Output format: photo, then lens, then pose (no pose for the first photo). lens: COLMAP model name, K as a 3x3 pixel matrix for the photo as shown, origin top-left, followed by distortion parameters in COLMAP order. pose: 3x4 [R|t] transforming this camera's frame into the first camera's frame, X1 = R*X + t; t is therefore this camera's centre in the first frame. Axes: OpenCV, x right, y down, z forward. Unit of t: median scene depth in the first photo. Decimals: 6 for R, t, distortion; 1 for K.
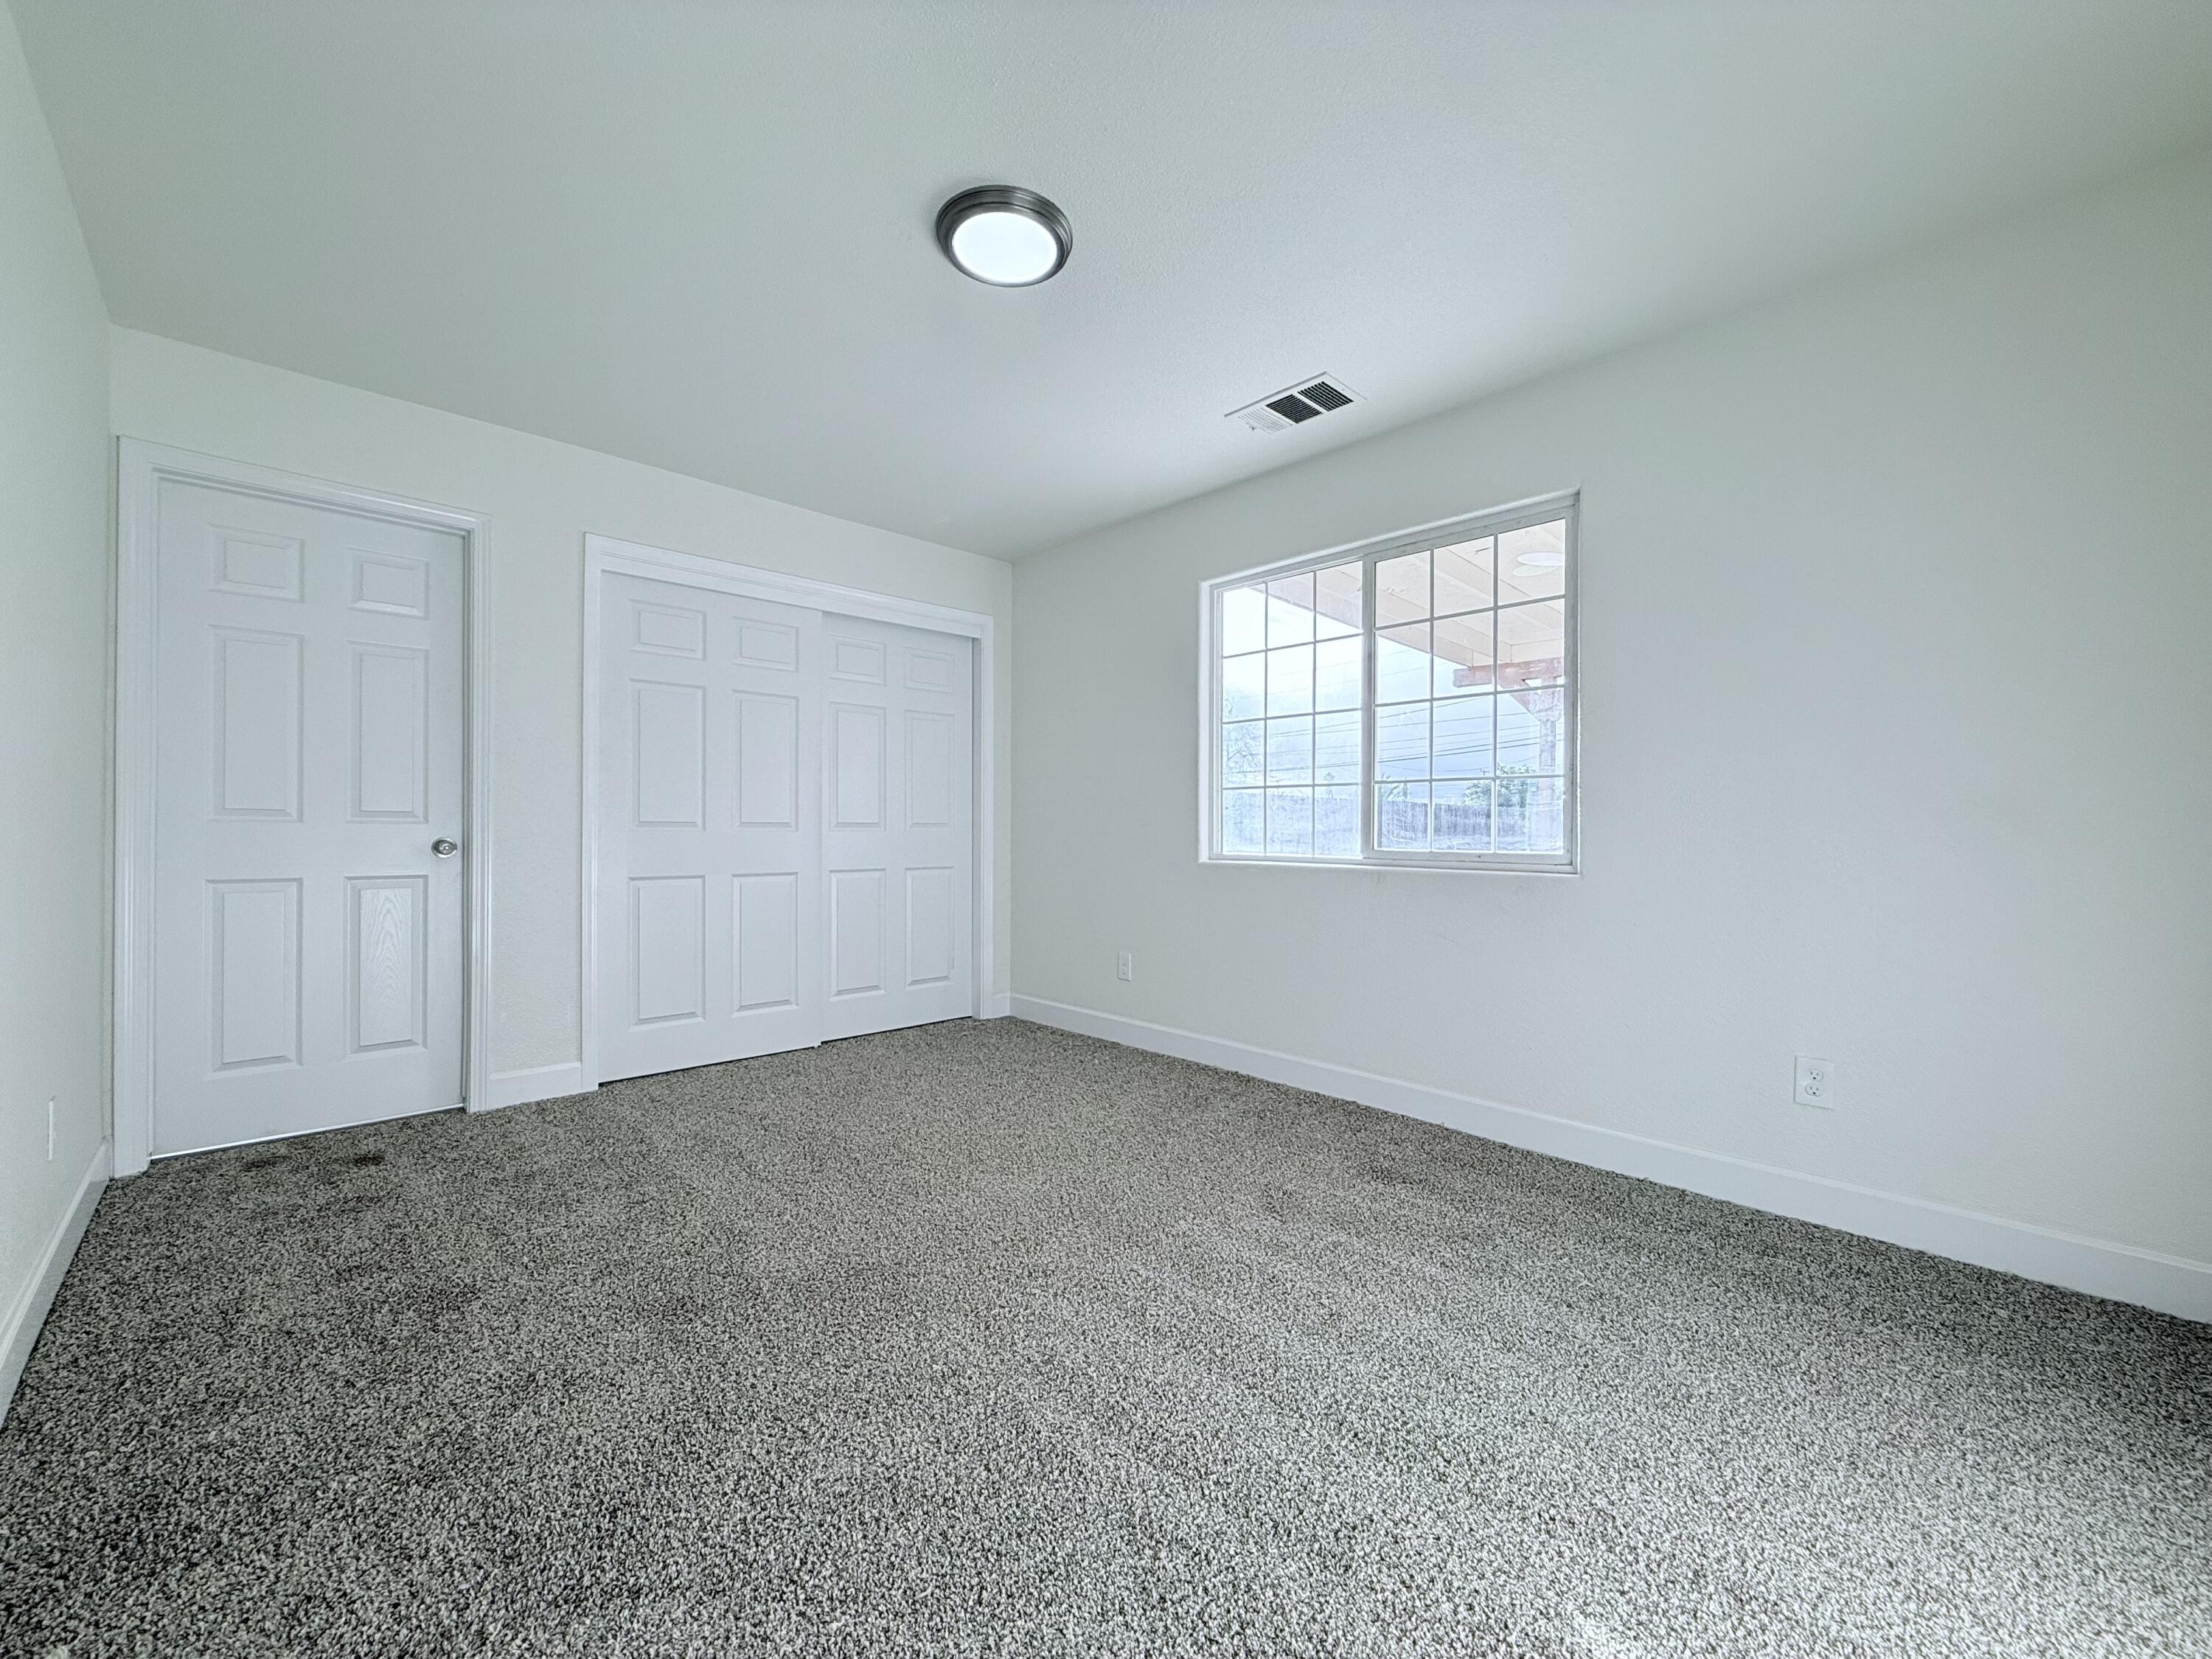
lens RADIAL K [[893.4, 0, 1106.0], [0, 893.4, 829.5], [0, 0, 1]] dist [0.001159, 0.000010]
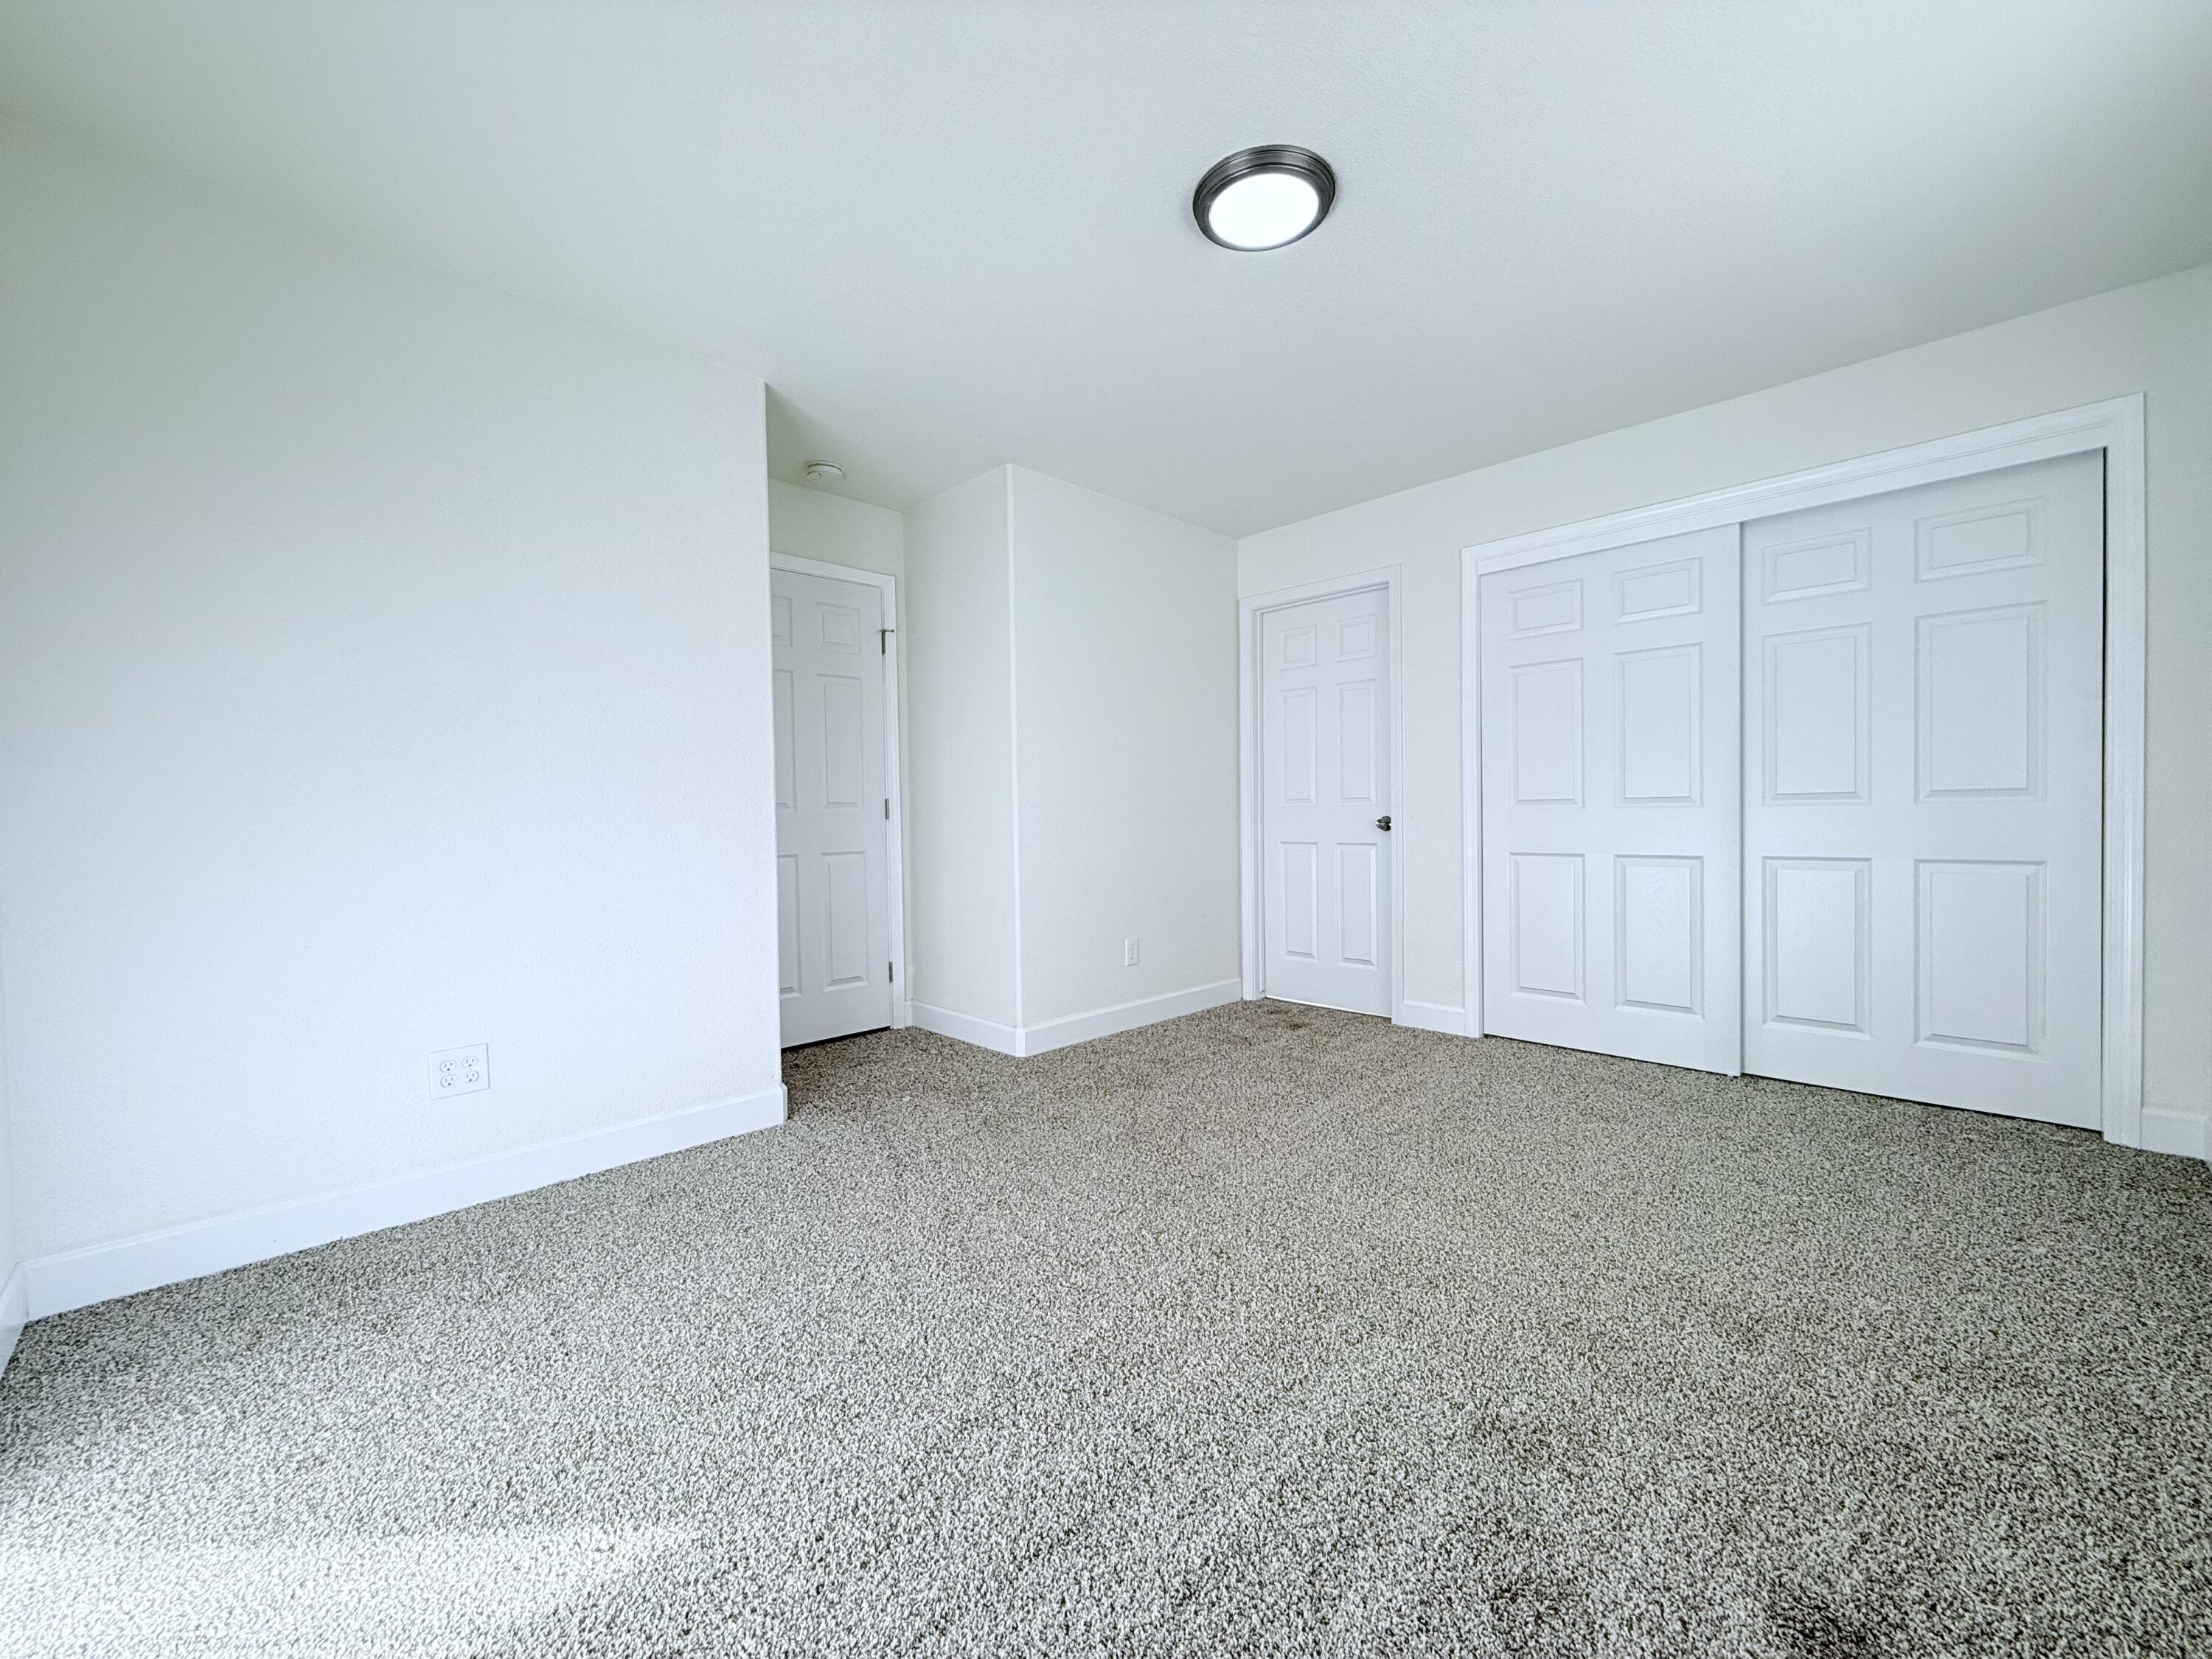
lens RADIAL K [[880.4, 0, 1102.0], [0, 880.4, 830.7], [0, 0, 1]] dist [0.000272, 0.000034]
pose [[0.016026, 0.008753, -0.999833, 0.541143], [0.011521, 0.999894, 0.008938, 0.013099], [0.999805, -0.011662, 0.015924, 0.520580]]
